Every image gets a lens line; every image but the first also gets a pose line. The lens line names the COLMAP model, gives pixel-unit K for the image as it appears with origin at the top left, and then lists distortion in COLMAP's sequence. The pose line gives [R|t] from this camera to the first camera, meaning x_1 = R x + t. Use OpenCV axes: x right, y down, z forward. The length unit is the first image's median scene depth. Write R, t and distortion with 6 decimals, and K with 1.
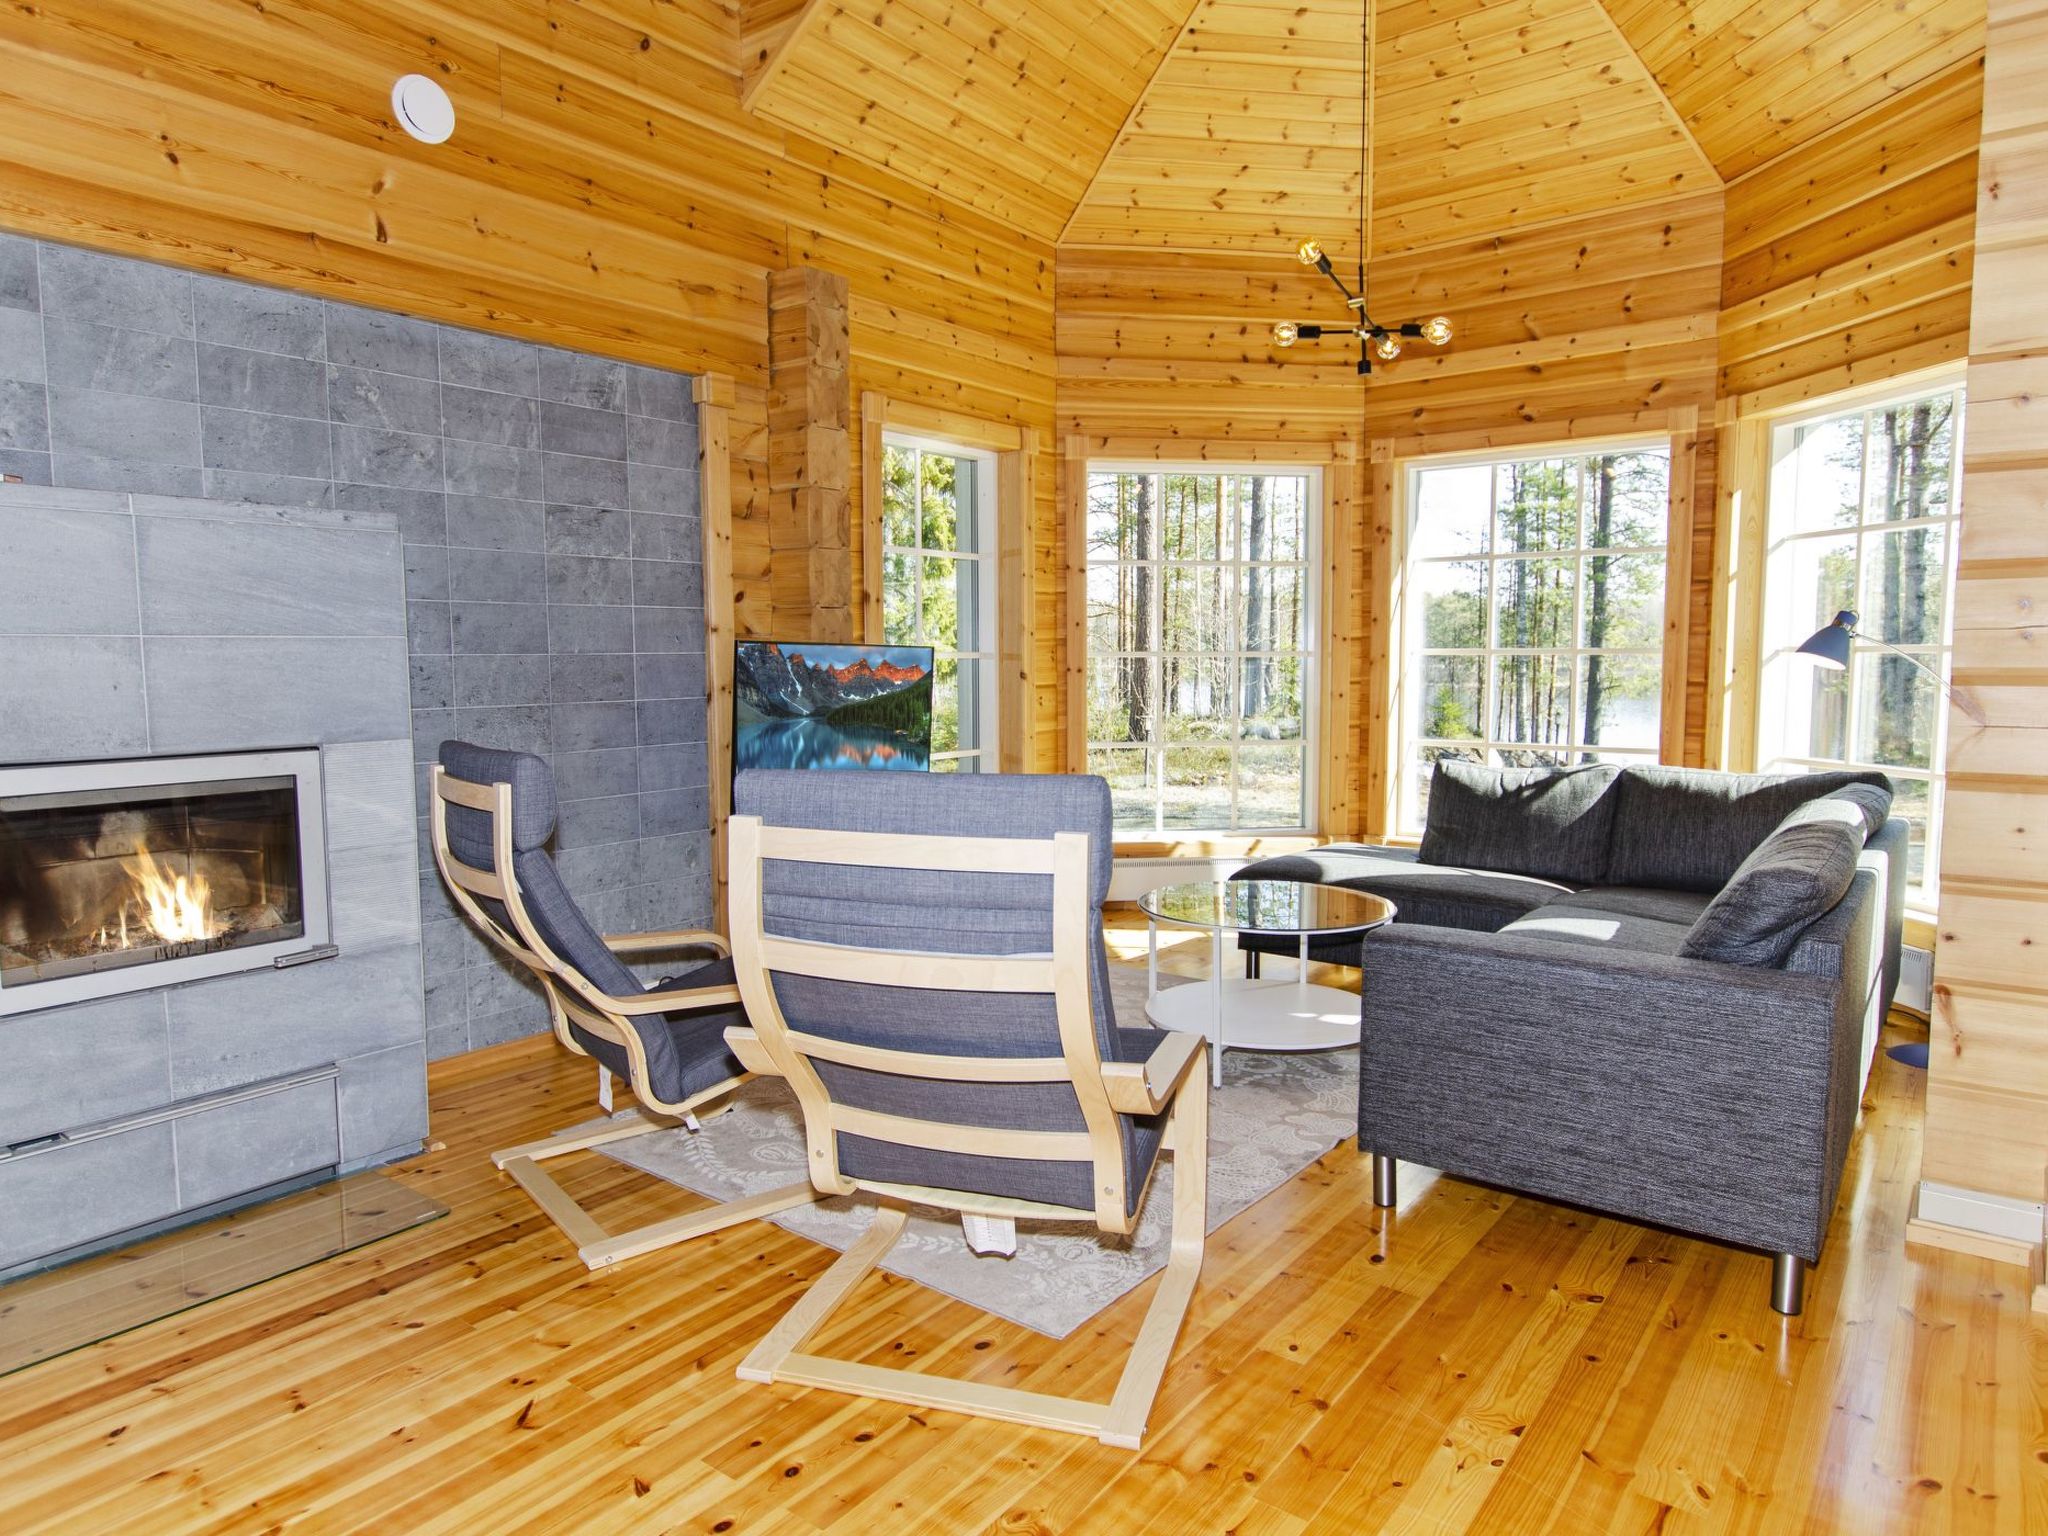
lens RADIAL K [[1278.4, 0, 1037.6], [0, 1278.4, 766.8], [0, 0, 1]] dist [0.004492, 0.000052]
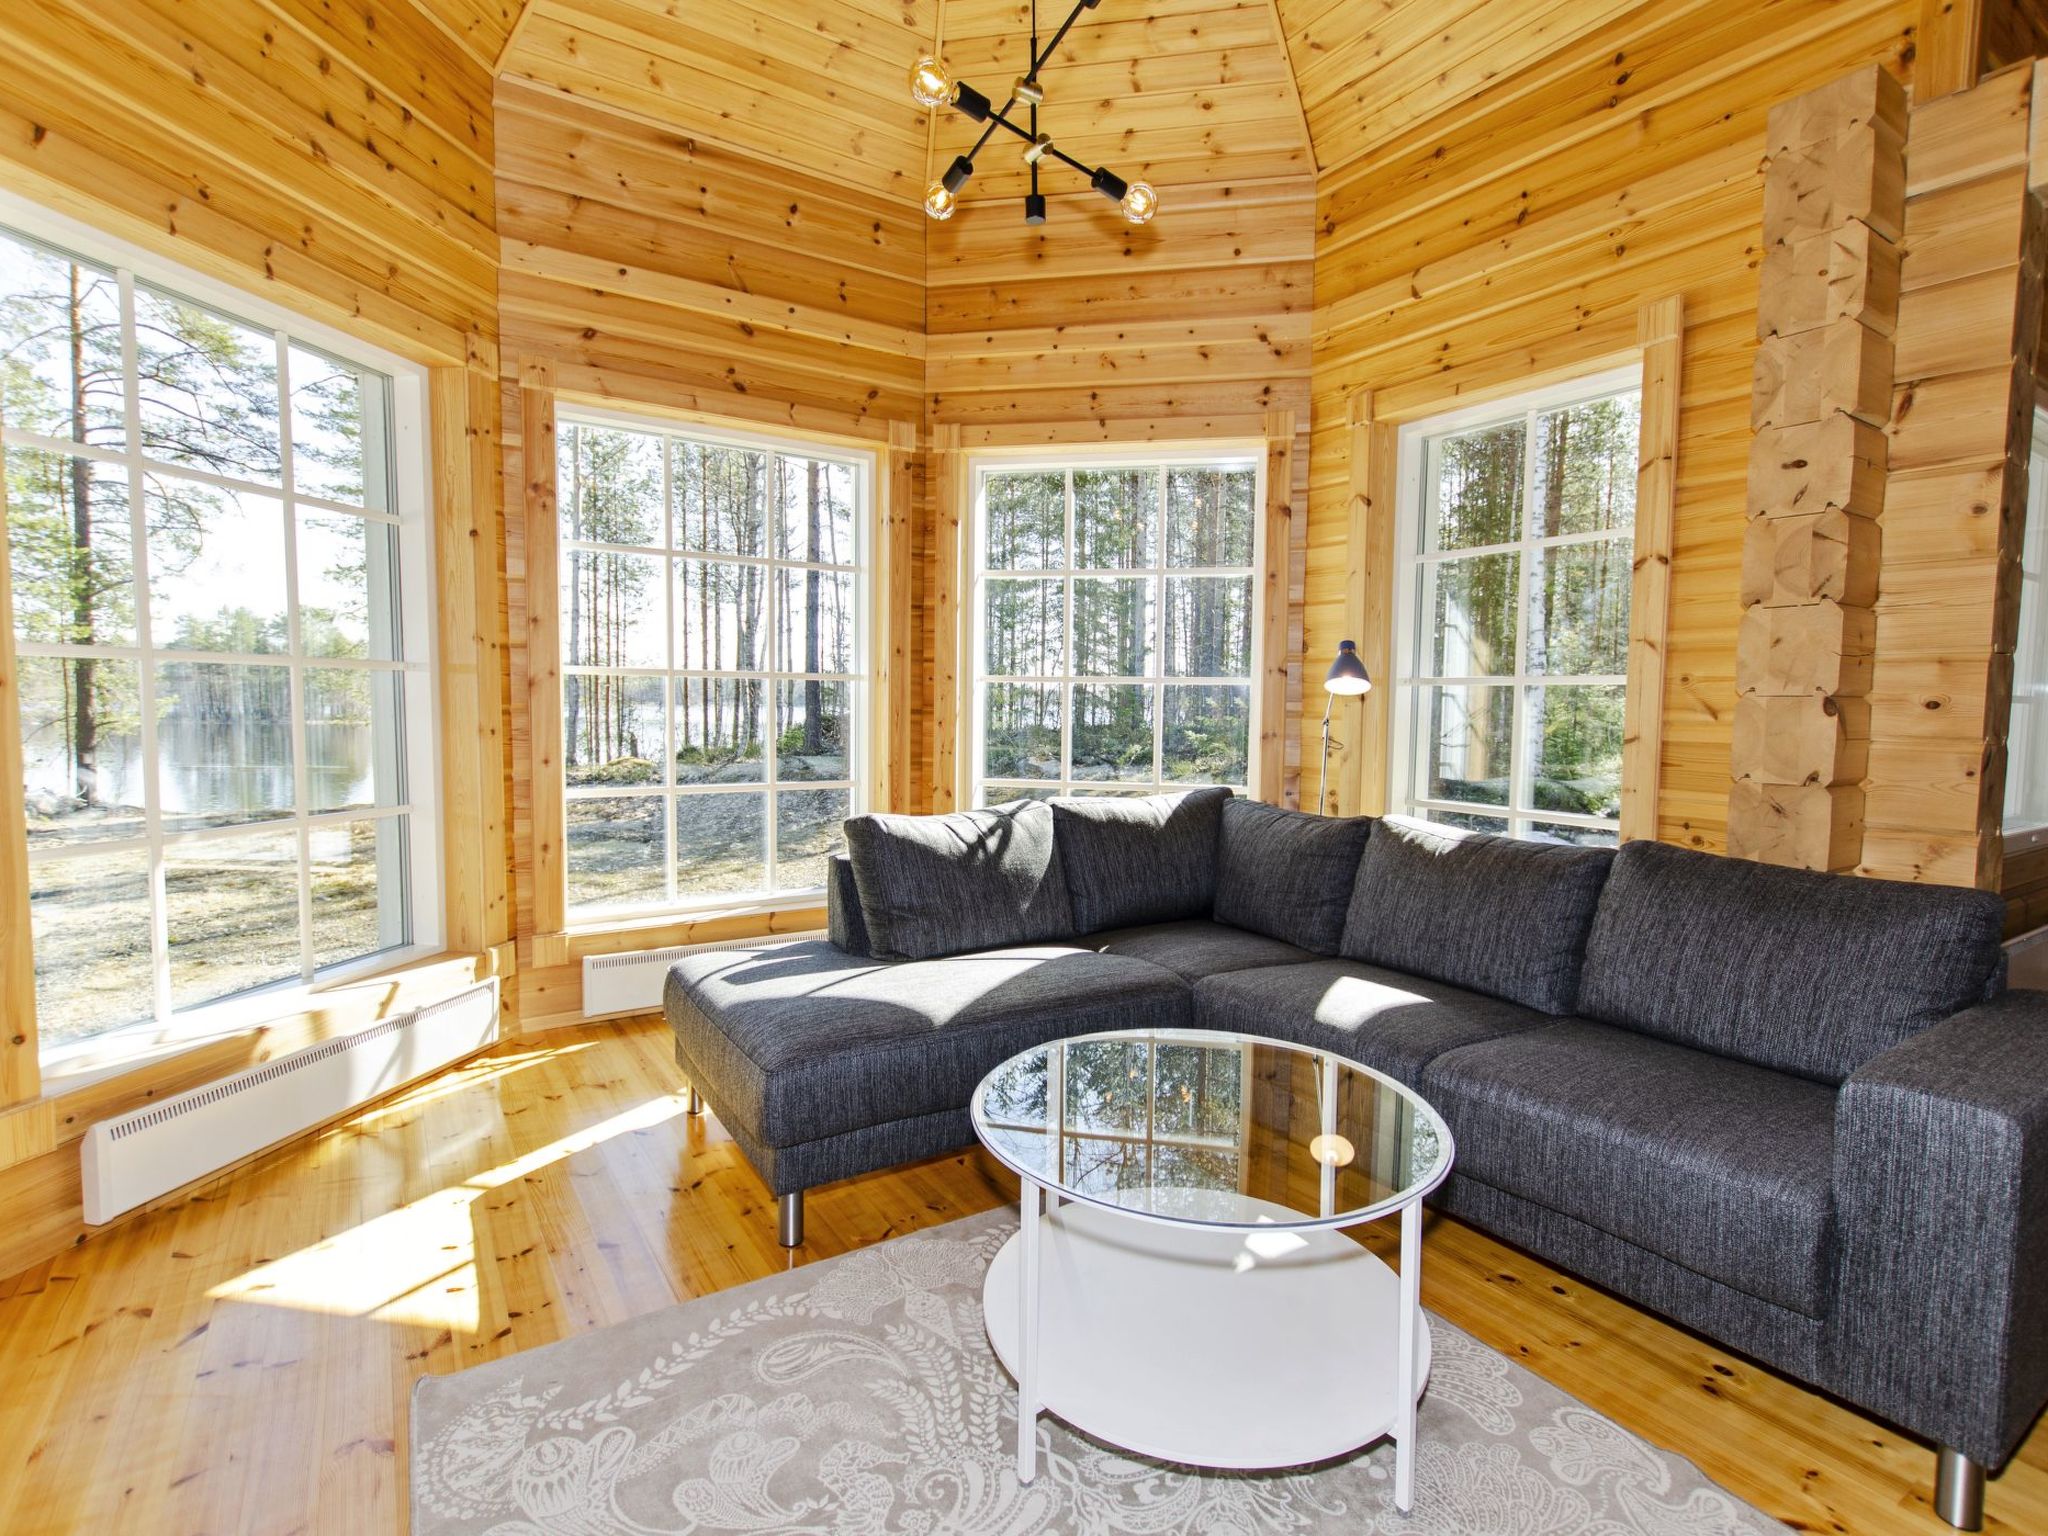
lens RADIAL K [[997.8, 0, 1032.7], [0, 997.8, 766.7], [0, 0, 1]] dist [0.013831, -0.002882]
pose [[0.336632, -0.051369, 0.940234, -0.177717], [0.067427, 0.997263, 0.030344, -0.040829], [-0.939219, 0.053182, 0.339174, 0.666254]]
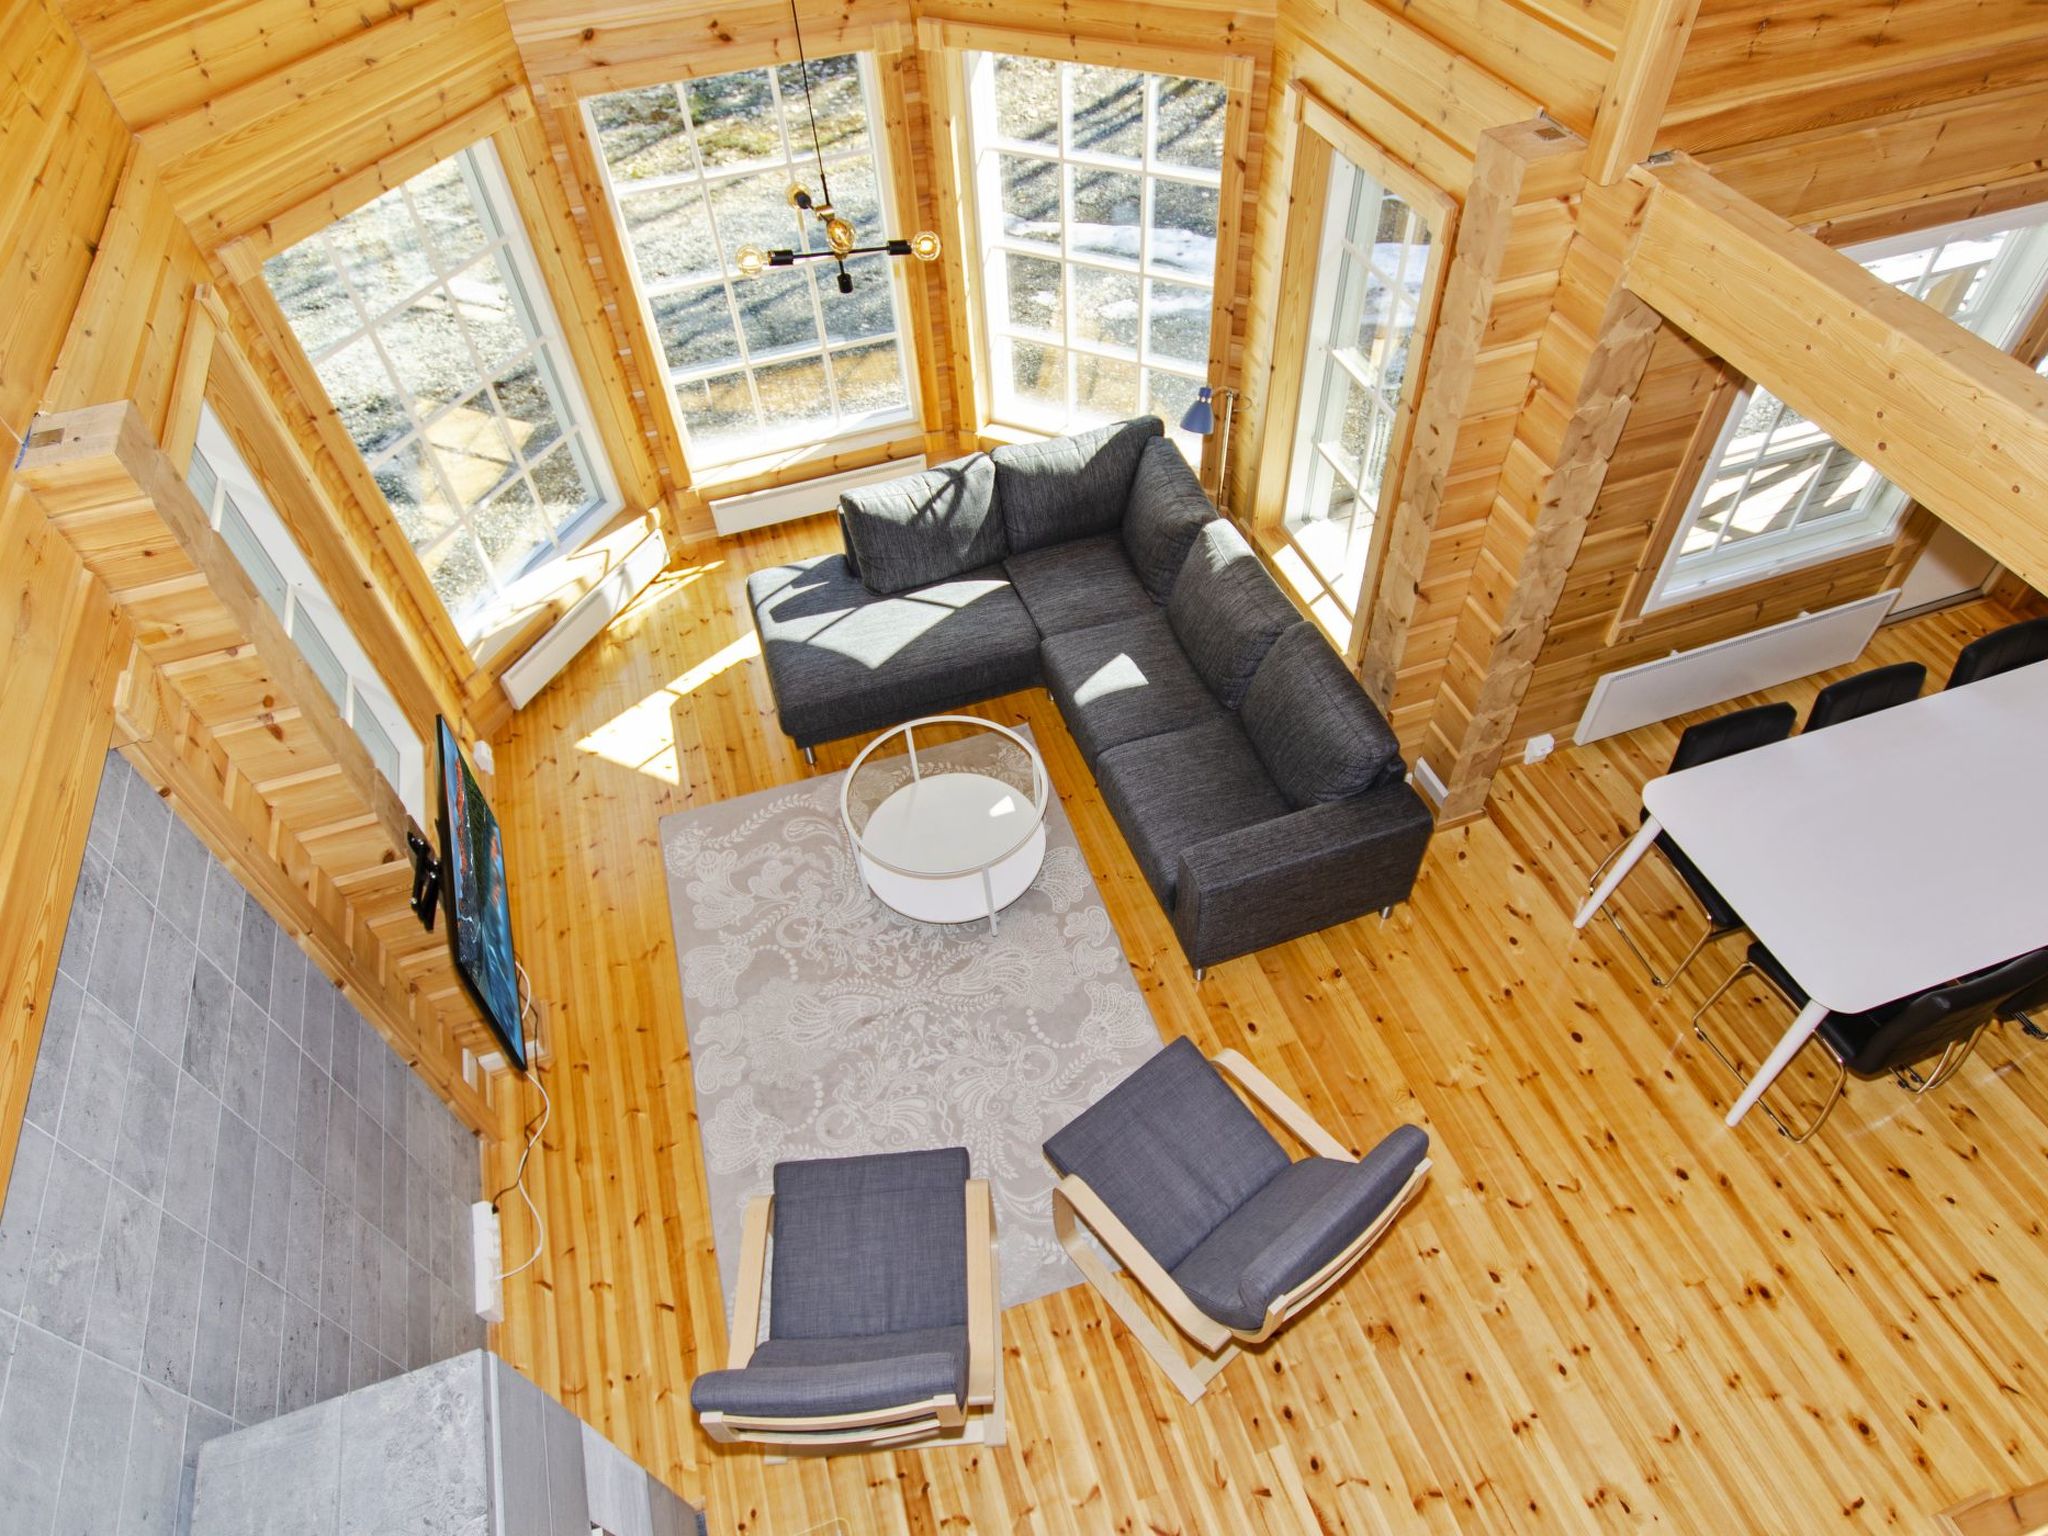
lens RADIAL K [[1205.8, 0, 1031.0], [0, 1205.8, 764.6], [0, 0, 1]] dist [-0.002834, -0.001599]
pose [[0.564781, -0.636176, 0.525644, -0.268418], [0.112728, 0.690463, 0.714530, -0.531033], [-0.817505, -0.344299, 0.461675, 0.294723]]
